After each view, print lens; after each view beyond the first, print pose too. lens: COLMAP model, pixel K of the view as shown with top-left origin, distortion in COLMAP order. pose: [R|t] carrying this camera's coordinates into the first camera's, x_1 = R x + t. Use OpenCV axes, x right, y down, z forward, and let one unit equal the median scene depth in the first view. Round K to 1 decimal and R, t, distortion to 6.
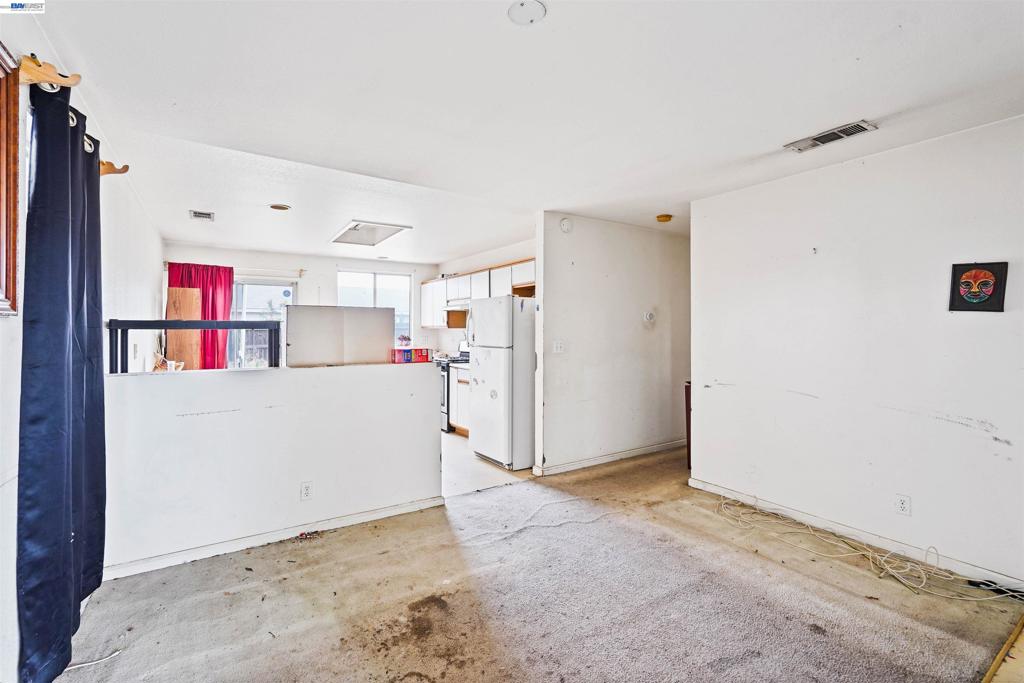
lens RADIAL K [[459.6, 0, 513.4], [0, 459.6, 339.5], [0, 0, 1]] dist [0.001788, 0.000075]
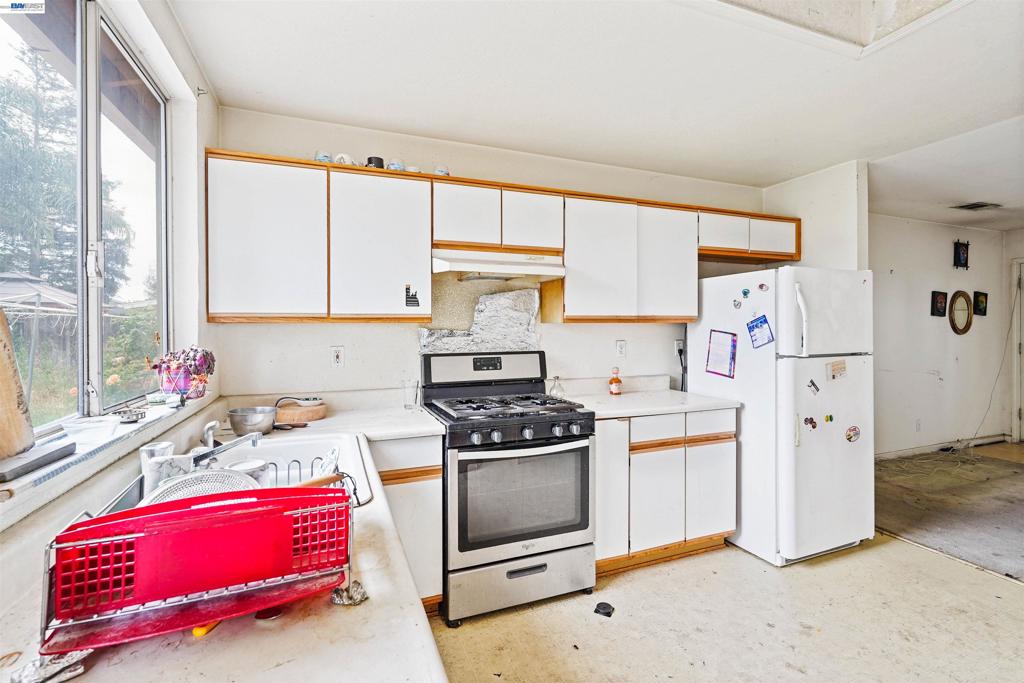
lens RADIAL K [[459.6, 0, 514.9], [0, 459.6, 328.9], [0, 0, 1]] dist [0.001788, 0.000075]
pose [[0.199738, -0.017957, 0.979685, -0.470152], [0.021290, 0.999676, 0.013983, -0.022461], [-0.979618, 0.018065, 0.200055, 0.865598]]
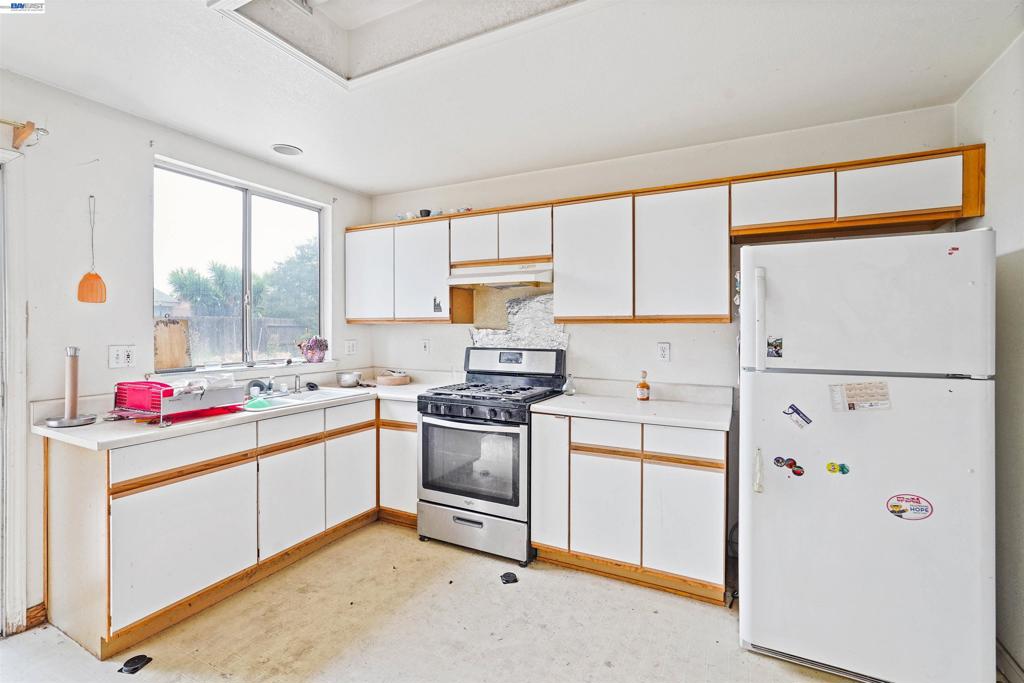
lens RADIAL K [[459.6, 0, 512.9], [0, 459.6, 332.1], [0, 0, 1]] dist [0.001788, 0.000075]
pose [[0.865724, -0.015205, 0.500290, -0.323017], [0.016307, 0.999865, 0.002169, -0.014938], [-0.500256, 0.006281, 0.865855, 0.558629]]
